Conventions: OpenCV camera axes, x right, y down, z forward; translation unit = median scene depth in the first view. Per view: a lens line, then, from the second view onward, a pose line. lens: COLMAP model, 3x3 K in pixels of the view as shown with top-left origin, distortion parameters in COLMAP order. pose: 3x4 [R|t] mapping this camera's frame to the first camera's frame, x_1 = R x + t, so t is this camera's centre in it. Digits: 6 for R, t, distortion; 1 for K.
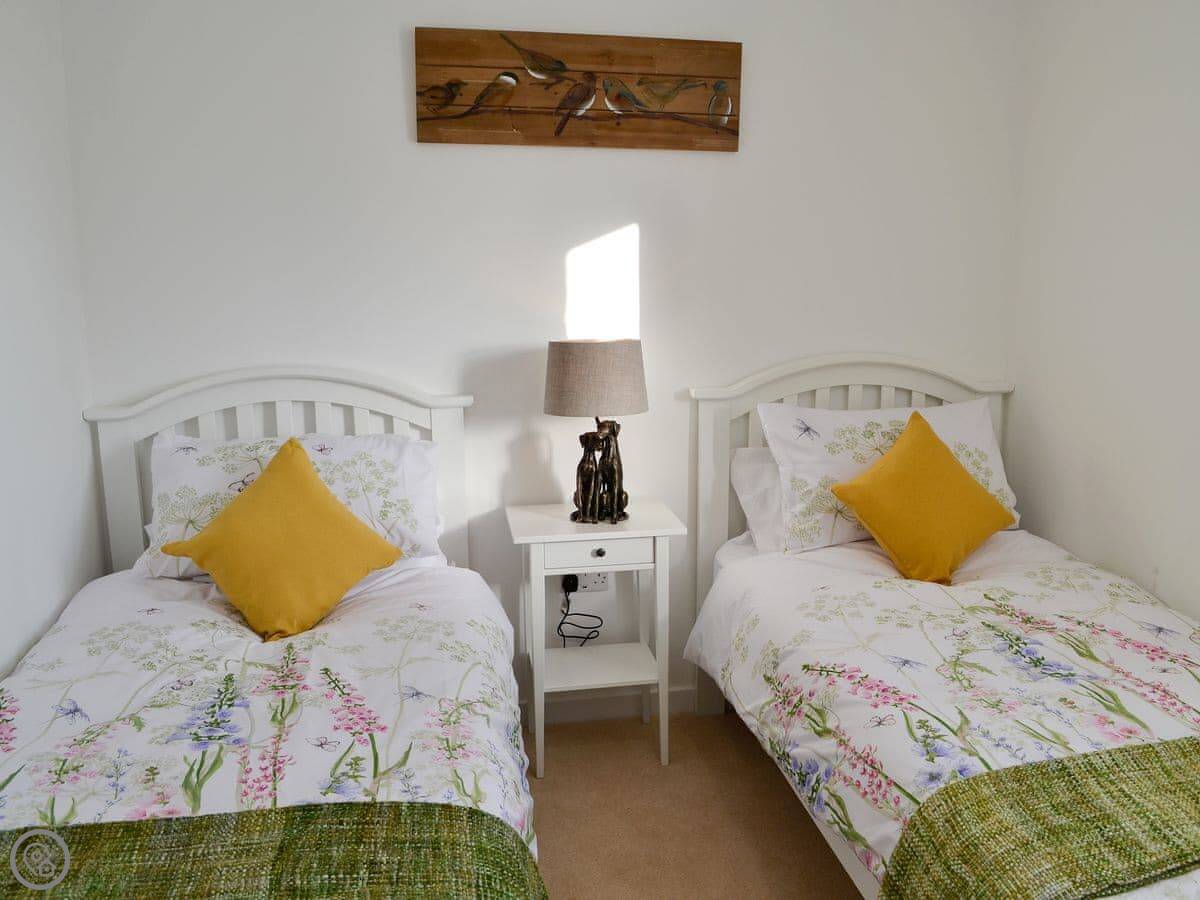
lens RADIAL K [[1050.0, 0, 596.3], [0, 1050.0, 447.1], [0, 0, 1]] dist [-0.051643, -0.004208]
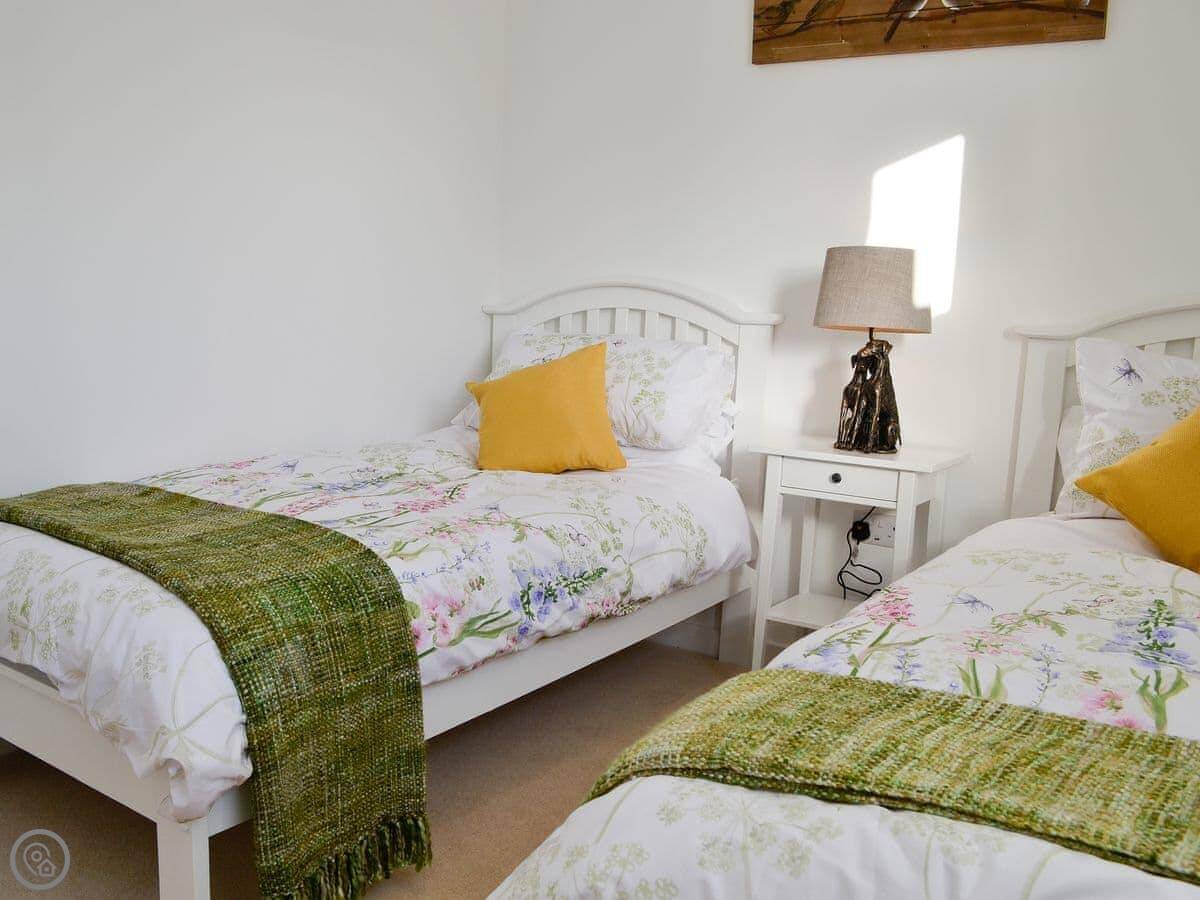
lens RADIAL K [[1050.0, 0, 591.4], [0, 1050.0, 455.2], [0, 0, 1]] dist [-0.051643, -0.004208]
pose [[0.703131, 0.127141, -0.699602, 0.485910], [-0.177759, 0.984074, 0.000184, 0.118160], [0.688483, 0.124231, 0.714533, 0.198045]]
